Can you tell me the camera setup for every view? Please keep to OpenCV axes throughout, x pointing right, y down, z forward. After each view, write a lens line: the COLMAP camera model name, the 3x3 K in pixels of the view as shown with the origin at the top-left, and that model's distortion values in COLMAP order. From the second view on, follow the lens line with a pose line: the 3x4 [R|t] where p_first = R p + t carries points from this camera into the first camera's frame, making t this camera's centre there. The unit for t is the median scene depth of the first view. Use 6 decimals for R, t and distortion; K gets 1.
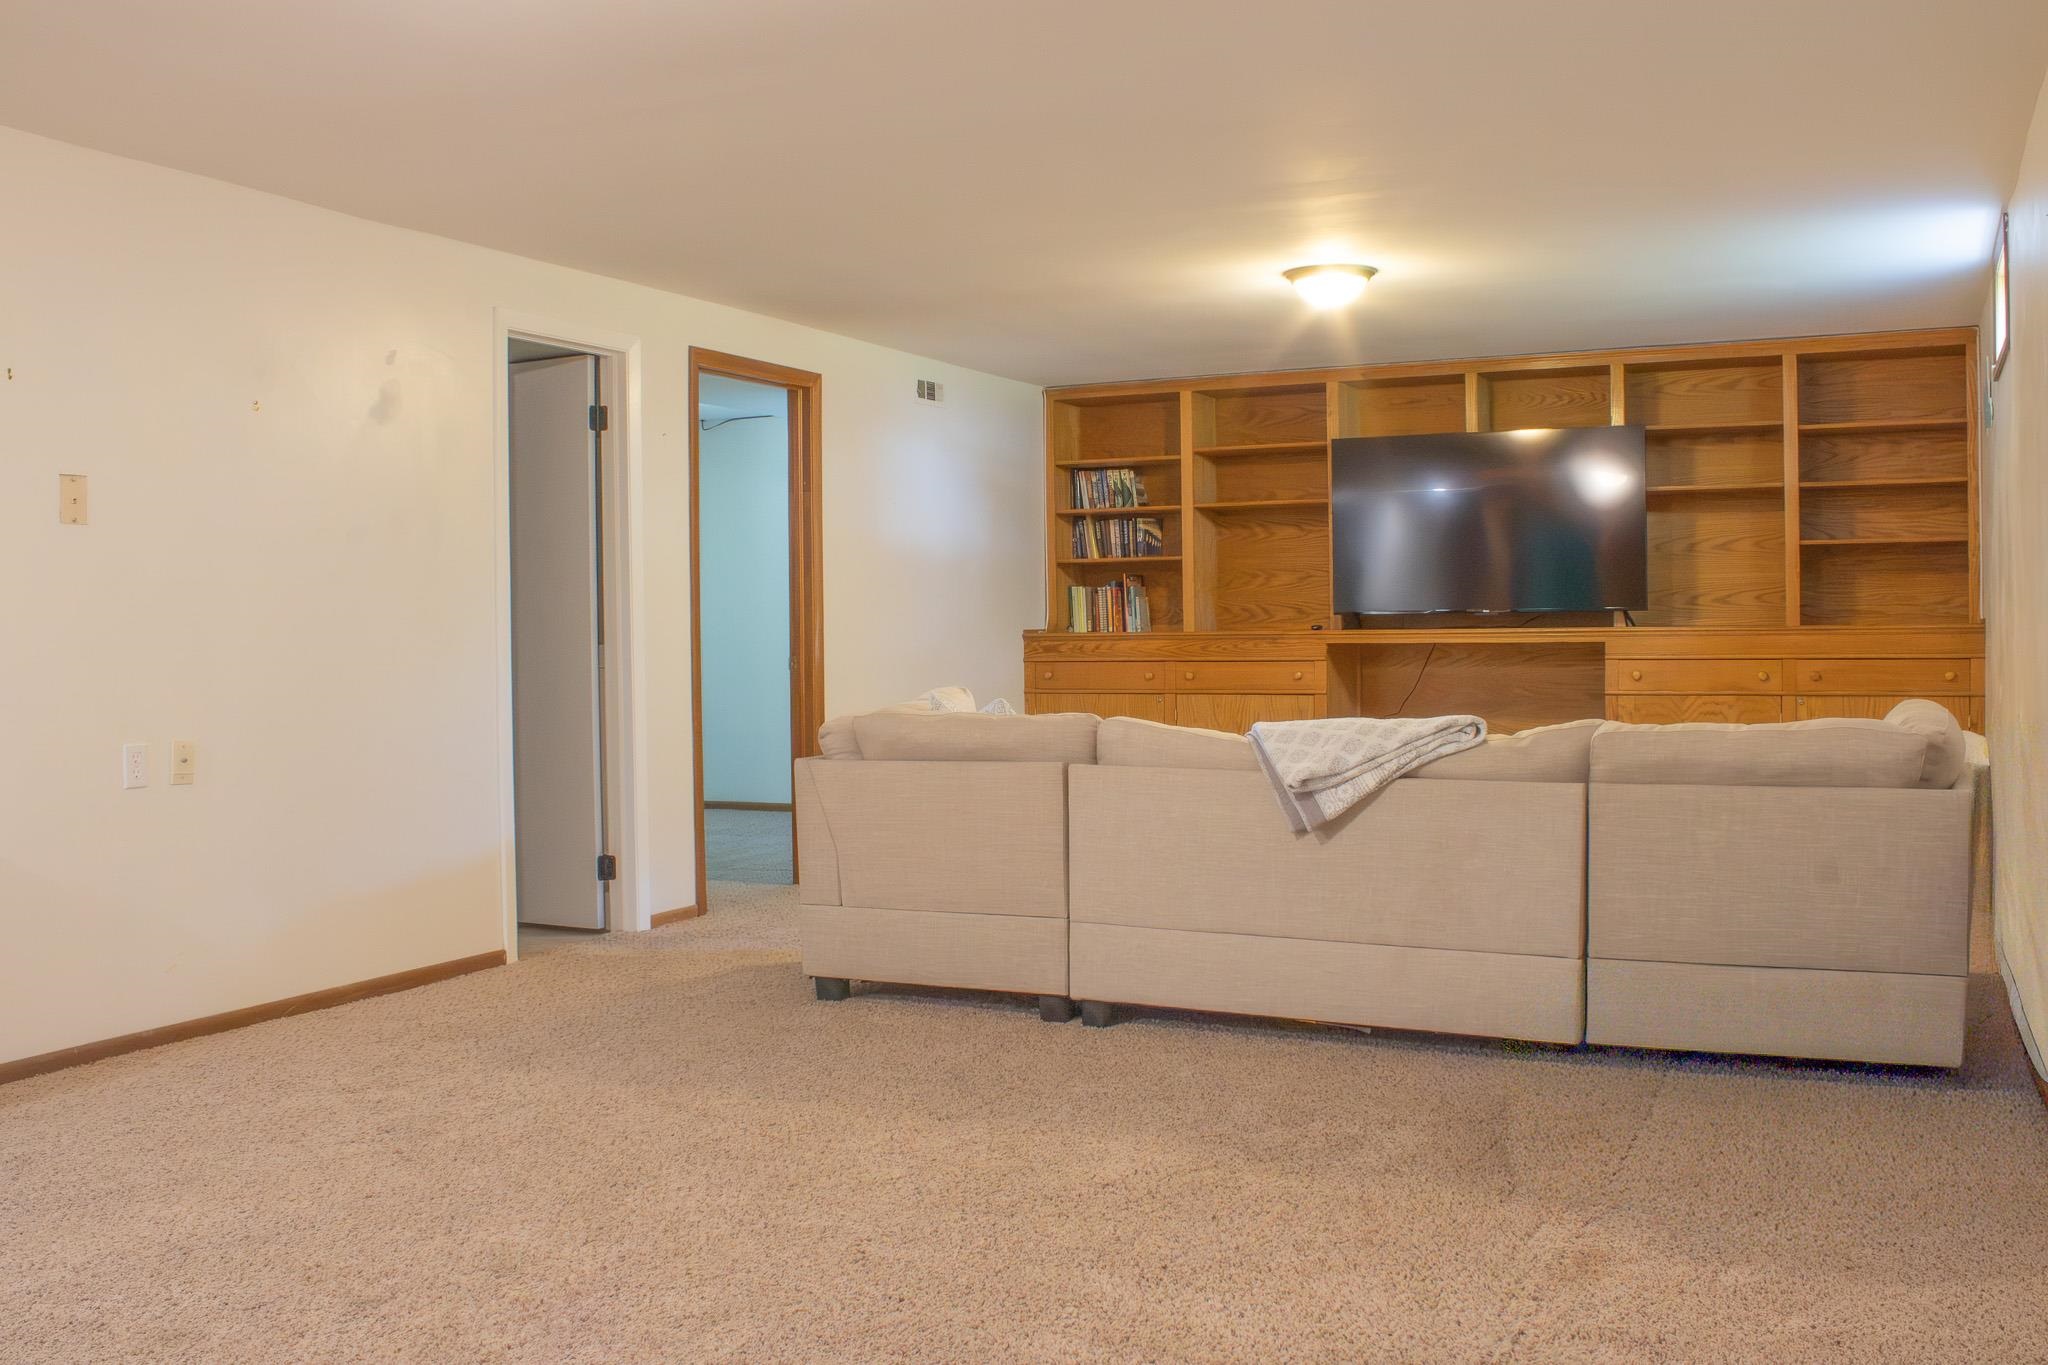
lens RADIAL K [[1851.6, 0, 949.5], [0, 1851.6, 681.8], [0, 0, 1]] dist [-0.118525, -0.006243]
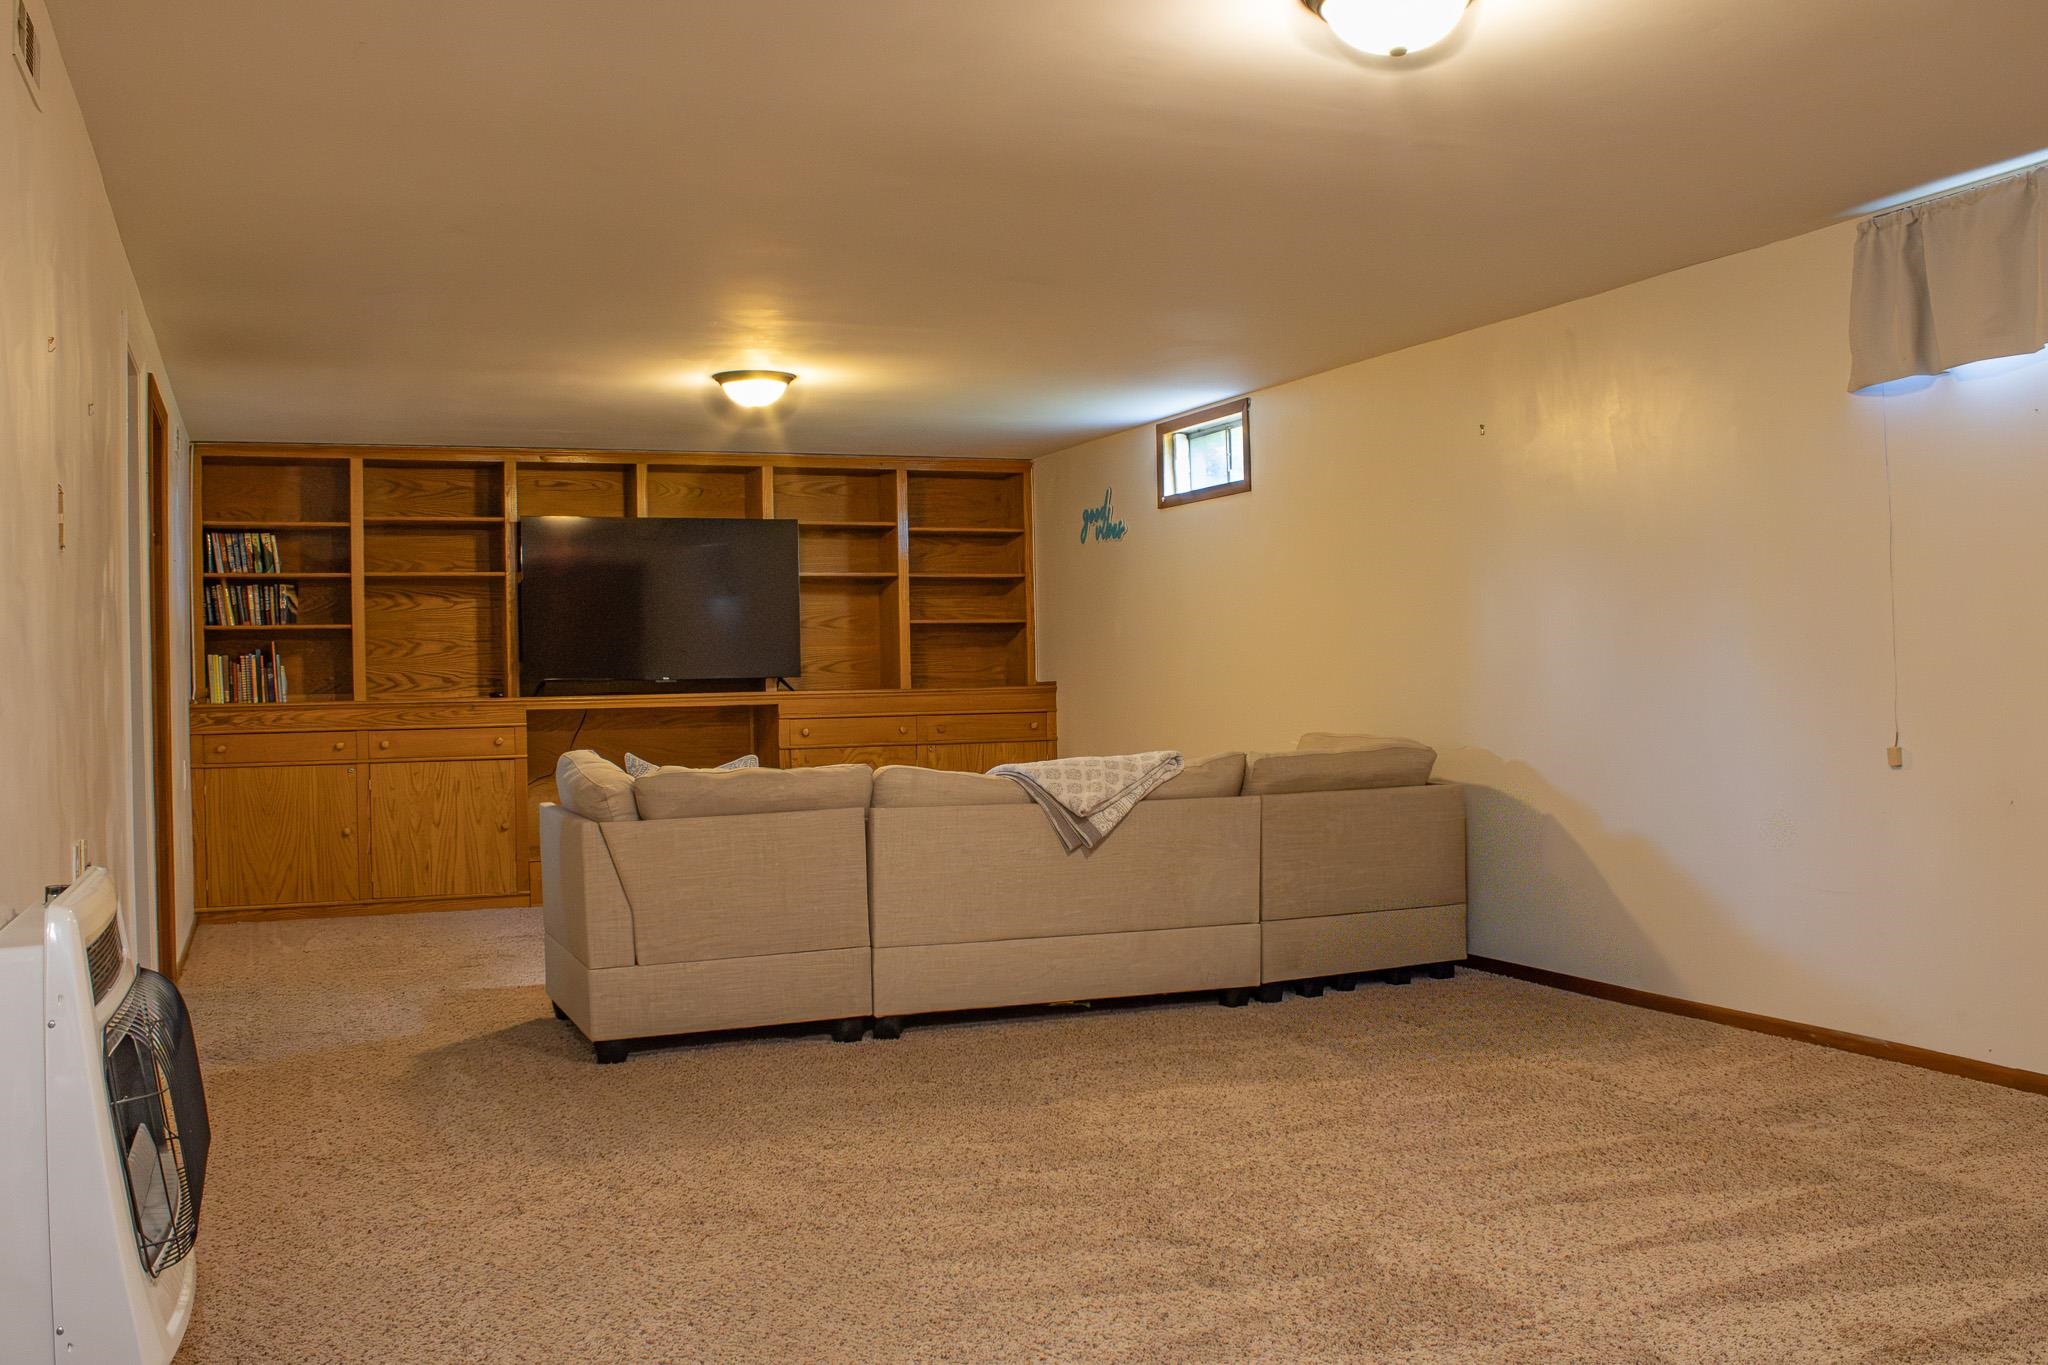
lens RADIAL K [[1851.6, 0, 949.5], [0, 1851.6, 681.8], [0, 0, 1]] dist [-0.118525, -0.006243]
pose [[0.667551, -0.001177, 0.744563, -0.386084], [0.032967, 0.999065, -0.027978, 0.000519], [-0.743833, 0.043222, 0.666966, 0.110495]]
